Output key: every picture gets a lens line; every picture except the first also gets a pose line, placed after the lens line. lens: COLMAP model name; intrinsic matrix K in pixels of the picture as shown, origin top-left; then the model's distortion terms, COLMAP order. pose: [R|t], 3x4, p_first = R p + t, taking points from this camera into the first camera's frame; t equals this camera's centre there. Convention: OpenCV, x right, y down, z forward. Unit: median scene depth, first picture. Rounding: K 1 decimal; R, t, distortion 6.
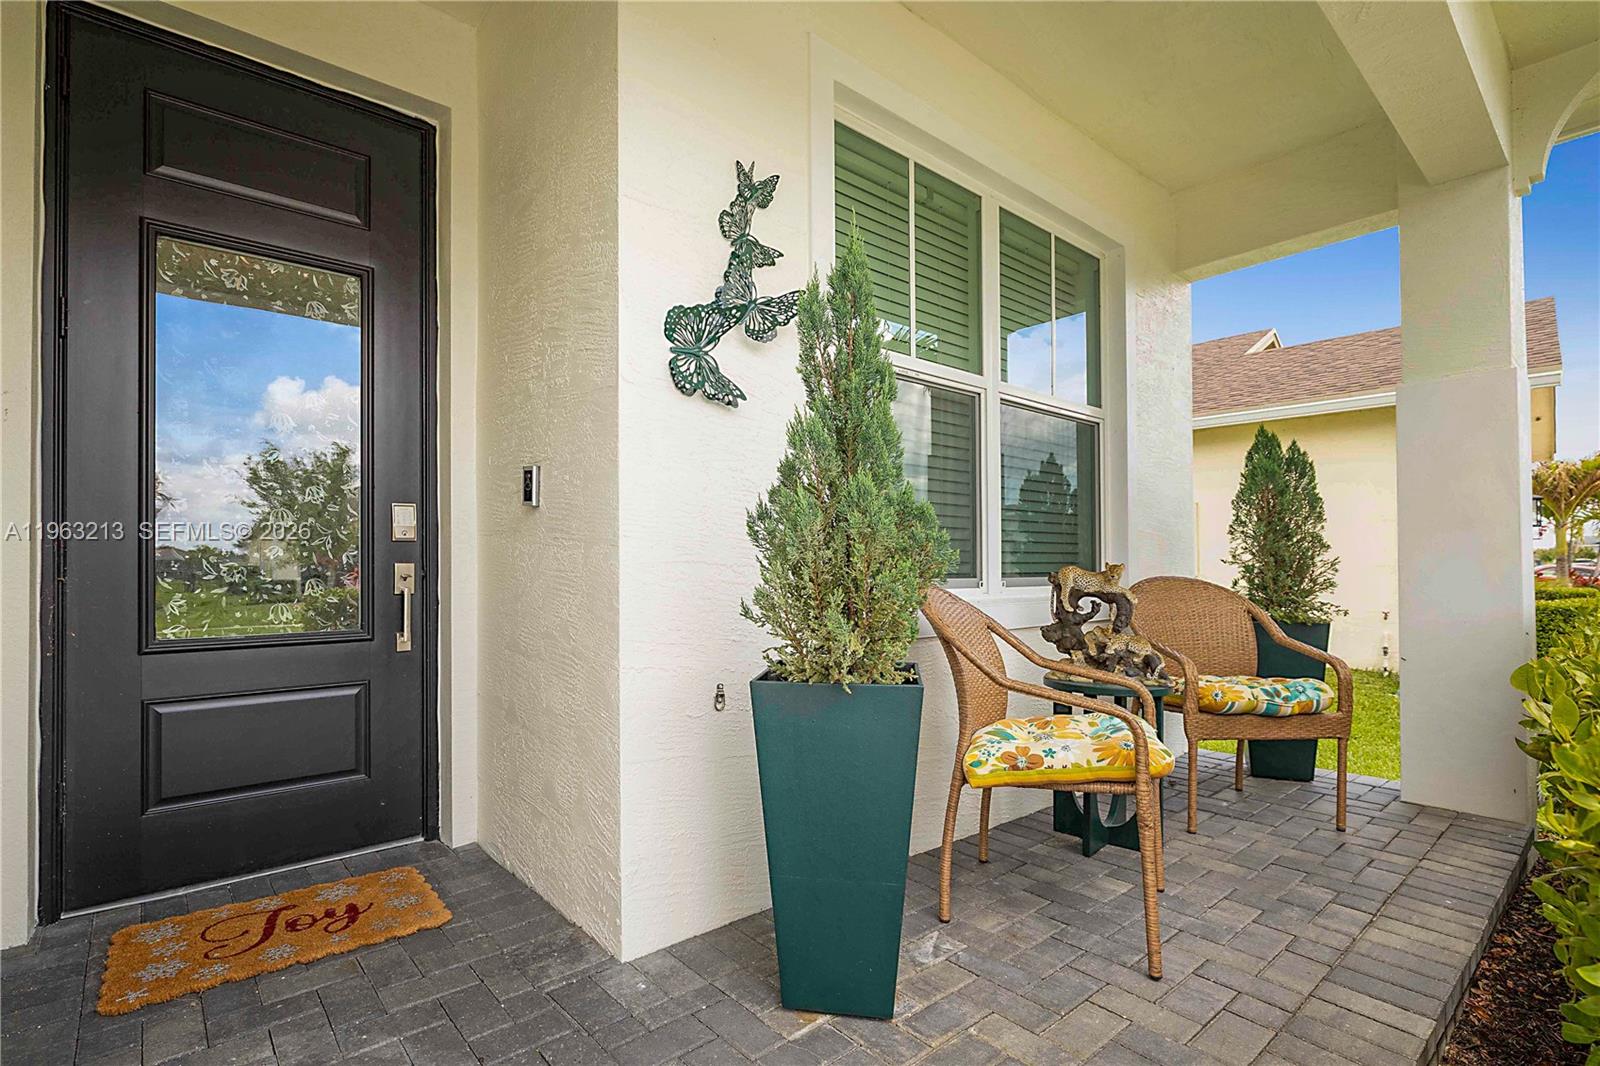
lens RADIAL K [[754.5, 0, 793.9], [0, 754.5, 546.6], [0, 0, 1]] dist [-0.002006, -0.000134]
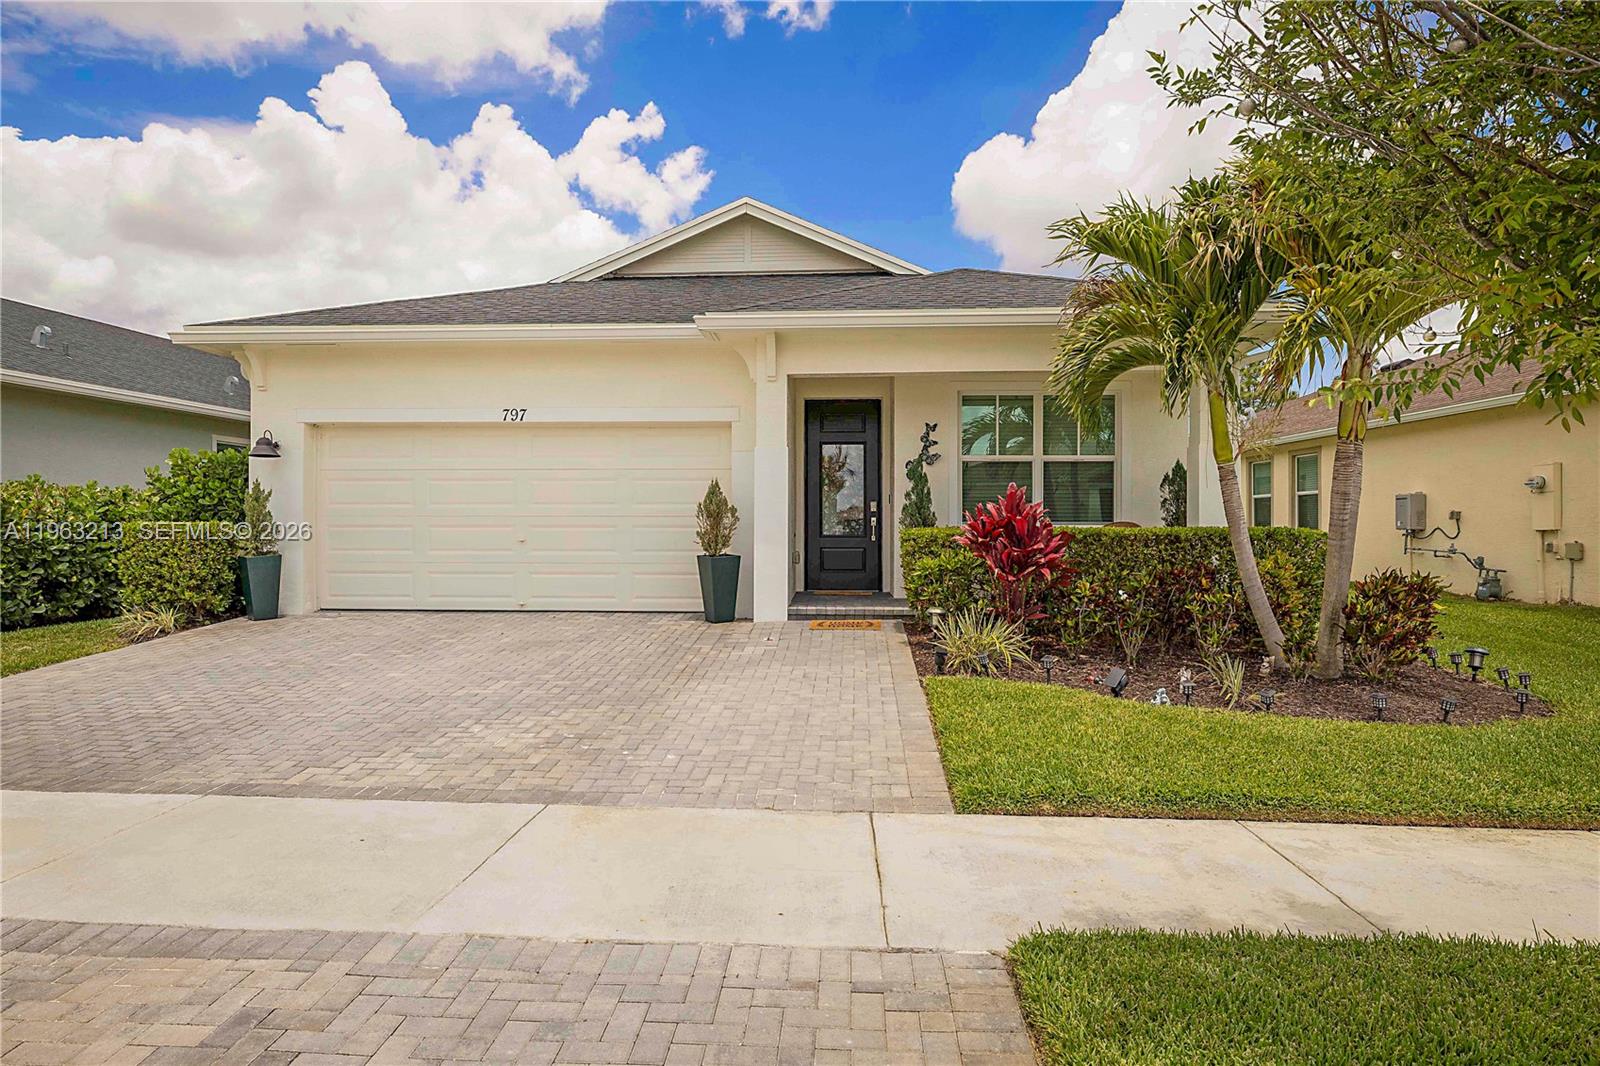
lens RADIAL K [[961.2, 0, 799.0], [0, 961.2, 526.8], [0, 0, 1]] dist [0.001276, 0.000187]
pose [[0.739095, 0.006054, -0.673574, 2.973258], [0.006502, 0.999849, 0.016121, -0.014296], [0.673570, -0.016294, 0.738944, -3.409831]]
